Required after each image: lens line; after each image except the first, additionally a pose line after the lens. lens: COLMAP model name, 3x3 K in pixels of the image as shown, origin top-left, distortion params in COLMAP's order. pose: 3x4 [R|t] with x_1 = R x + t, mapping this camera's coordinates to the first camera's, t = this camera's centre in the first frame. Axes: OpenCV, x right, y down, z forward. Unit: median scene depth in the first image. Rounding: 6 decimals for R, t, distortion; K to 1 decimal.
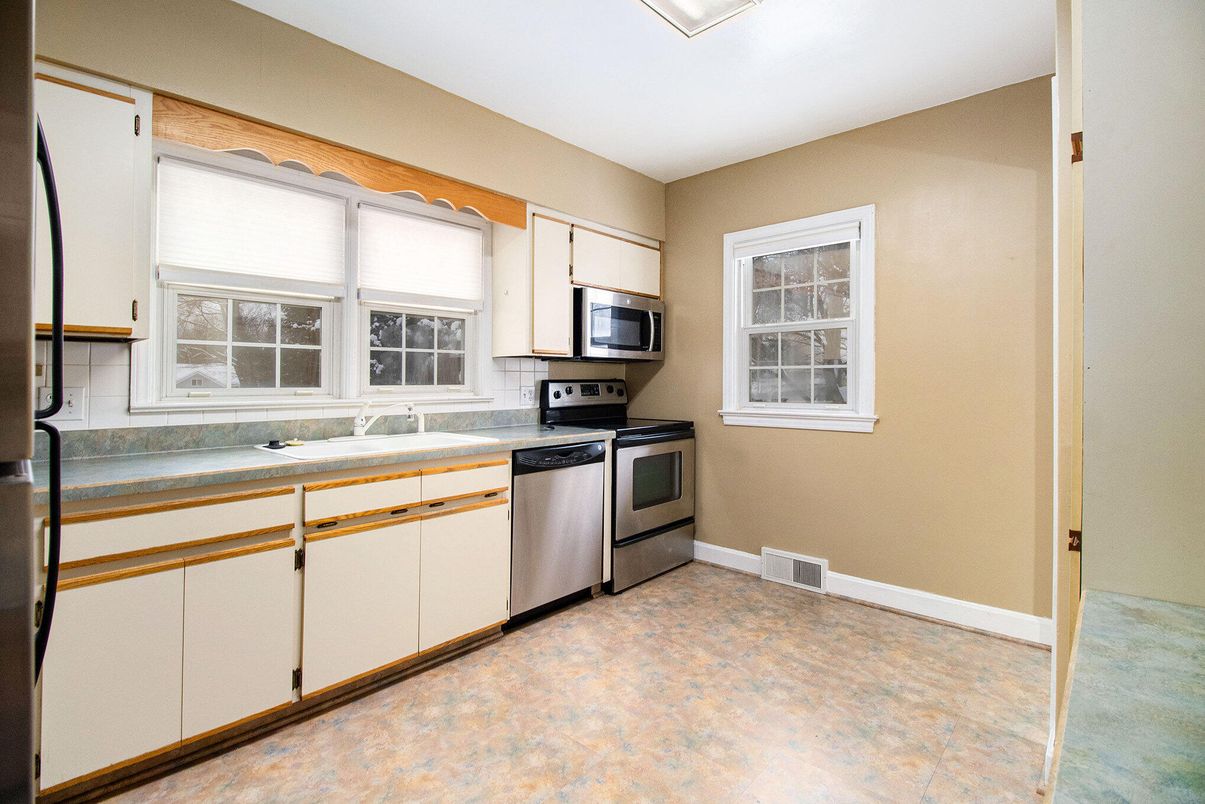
lens RADIAL K [[560.3, 0, 610.6], [0, 560.3, 378.0], [0, 0, 1]] dist [0.003047, -0.017188]
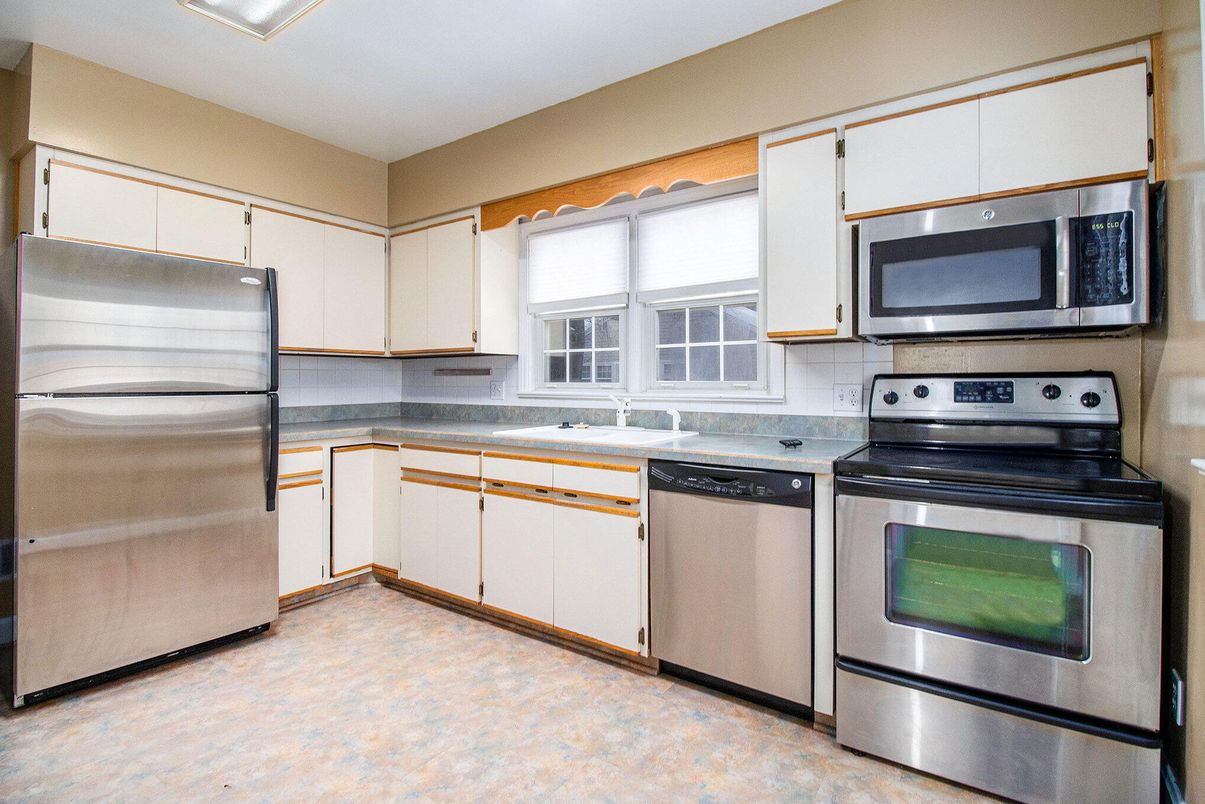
lens RADIAL K [[560.3, 0, 610.6], [0, 560.3, 378.0], [0, 0, 1]] dist [0.003047, -0.017188]
pose [[0.147415, -0.005153, -0.989061, 0.659100], [0.004938, 0.999978, -0.004474, 0.012402], [0.989062, -0.004225, 0.147437, 0.832853]]
